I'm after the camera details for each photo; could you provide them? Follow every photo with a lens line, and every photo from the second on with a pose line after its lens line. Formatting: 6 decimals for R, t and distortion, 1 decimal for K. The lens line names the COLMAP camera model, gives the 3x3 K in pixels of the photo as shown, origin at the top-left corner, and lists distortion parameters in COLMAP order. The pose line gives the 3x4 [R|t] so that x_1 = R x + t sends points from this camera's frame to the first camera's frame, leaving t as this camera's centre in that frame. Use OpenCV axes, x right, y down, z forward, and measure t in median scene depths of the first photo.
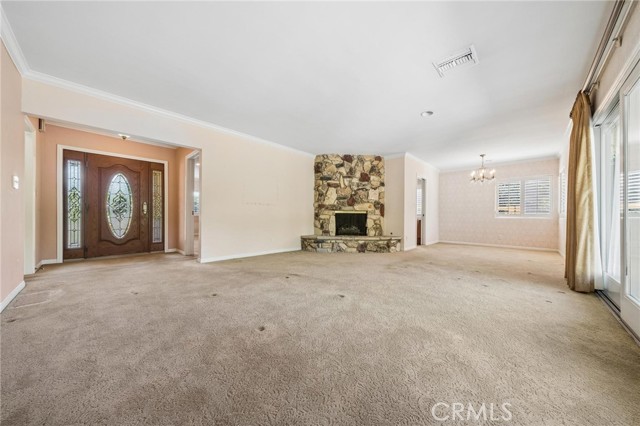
lens RADIAL K [[222.5, 0, 320.0], [0, 222.5, 213.0], [0, 0, 1]] dist [-0.000599, -0.000040]
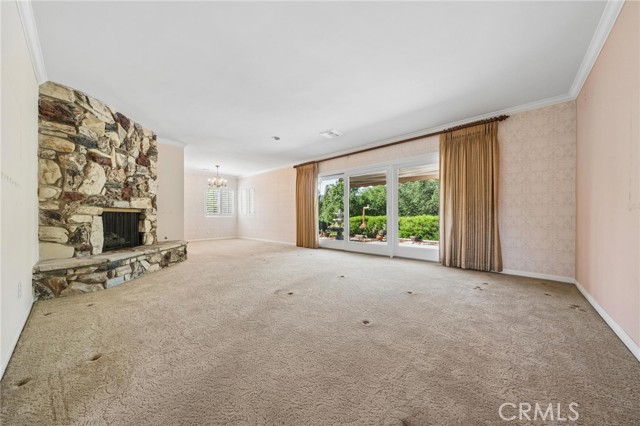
lens RADIAL K [[222.5, 0, 320.0], [0, 222.5, 213.0], [0, 0, 1]] dist [-0.000599, -0.000040]
pose [[-0.054391, 0.006405, 0.998499, -0.502771], [-0.007880, 0.999946, -0.006843, 0.003599], [-0.998489, -0.008240, -0.054338, 0.498037]]
